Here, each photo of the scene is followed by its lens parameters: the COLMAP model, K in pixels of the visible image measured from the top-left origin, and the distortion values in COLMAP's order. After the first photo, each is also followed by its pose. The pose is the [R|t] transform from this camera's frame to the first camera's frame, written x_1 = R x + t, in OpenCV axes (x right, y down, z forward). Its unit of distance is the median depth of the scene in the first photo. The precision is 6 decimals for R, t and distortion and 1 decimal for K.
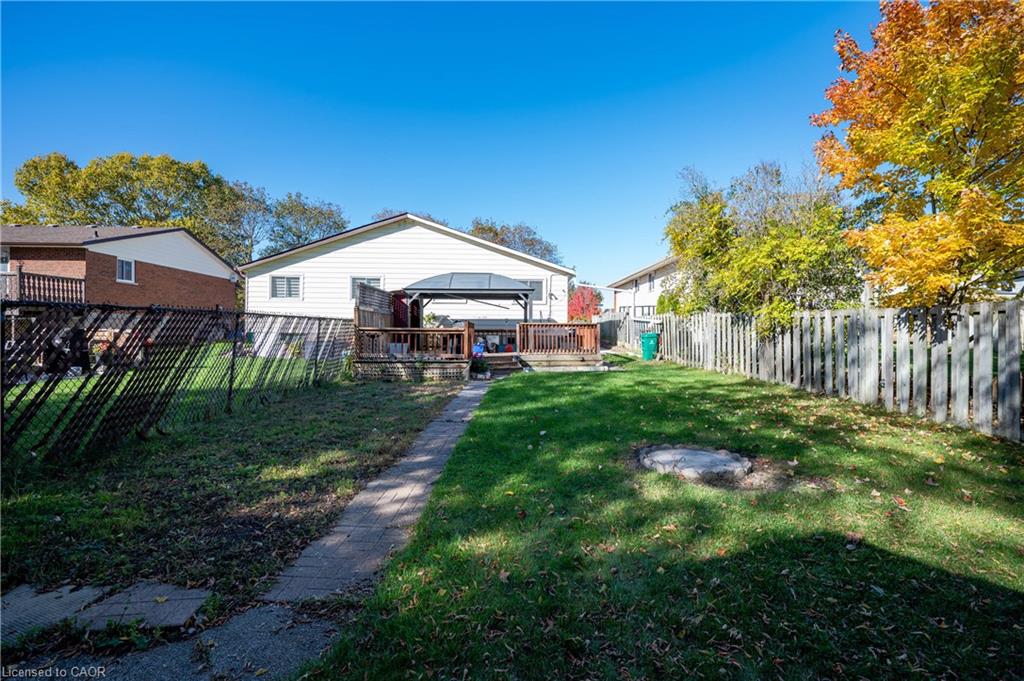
lens RADIAL K [[457.6, 0, 512.0], [0, 457.6, 340.5], [0, 0, 1]] dist [-0.001272, -0.000366]
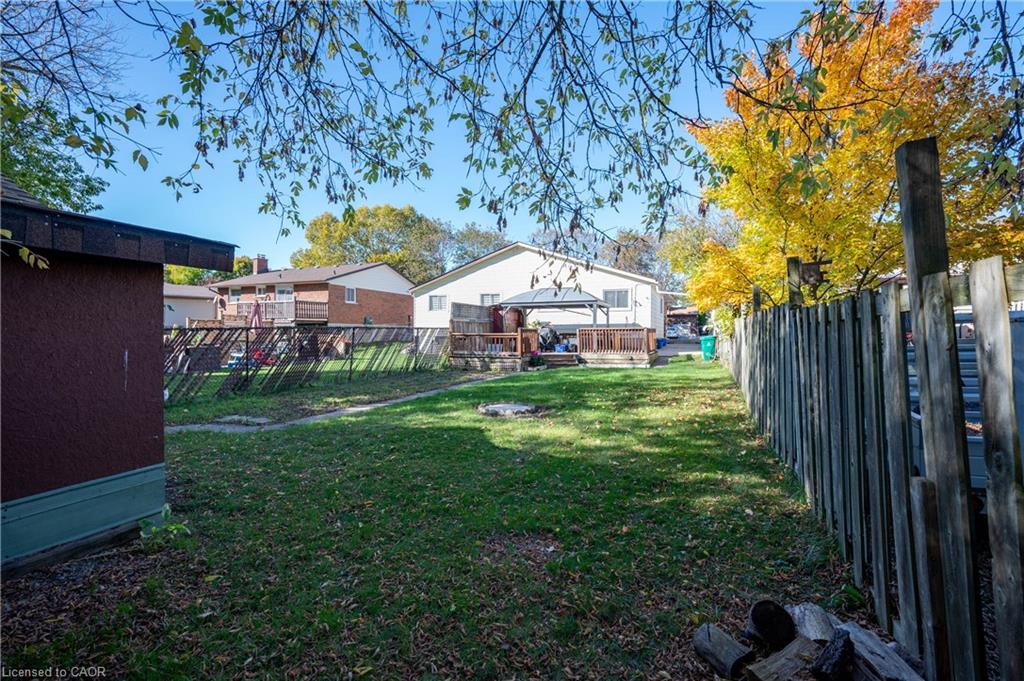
lens RADIAL K [[450.8, 0, 512.0], [0, 450.8, 340.5], [0, 0, 1]] dist [-0.000946, -0.000501]
pose [[0.913154, 0.001871, -0.407611, 0.276535], [-0.002304, 0.999997, -0.000572, -0.003156], [0.407609, 0.001462, 0.913156, -0.158024]]
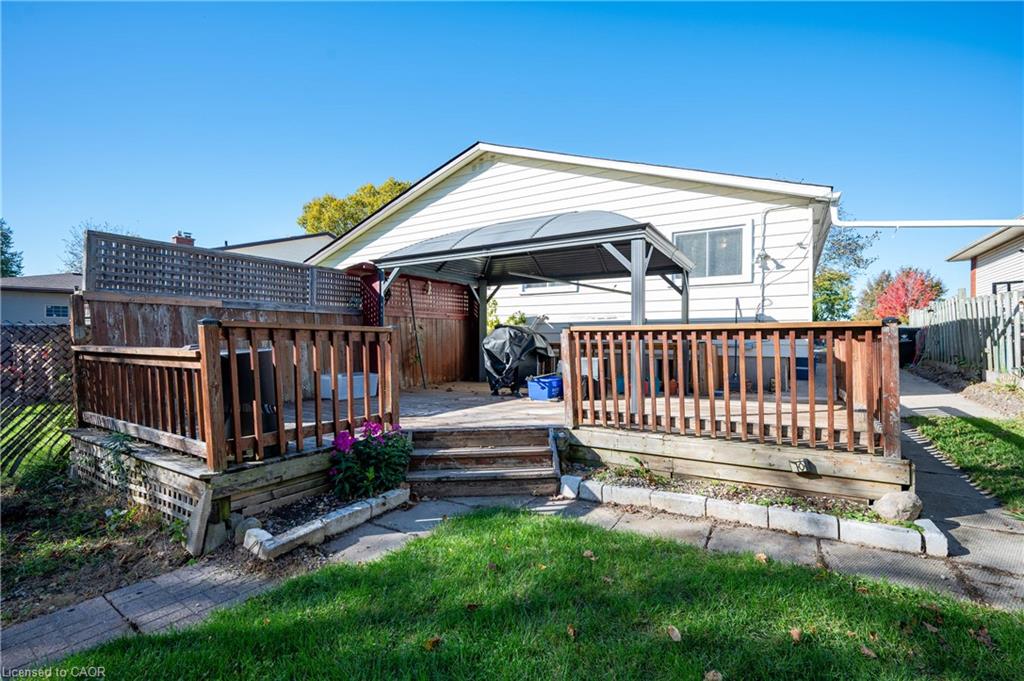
lens RADIAL K [[450.8, 0, 512.0], [0, 450.8, 340.5], [0, 0, 1]] dist [-0.000946, -0.000501]
pose [[0.840590, -0.001682, -0.541670, 0.120586], [-0.007724, 0.999856, -0.015091, -0.018660], [0.541617, 0.016869, 0.840456, 0.562756]]
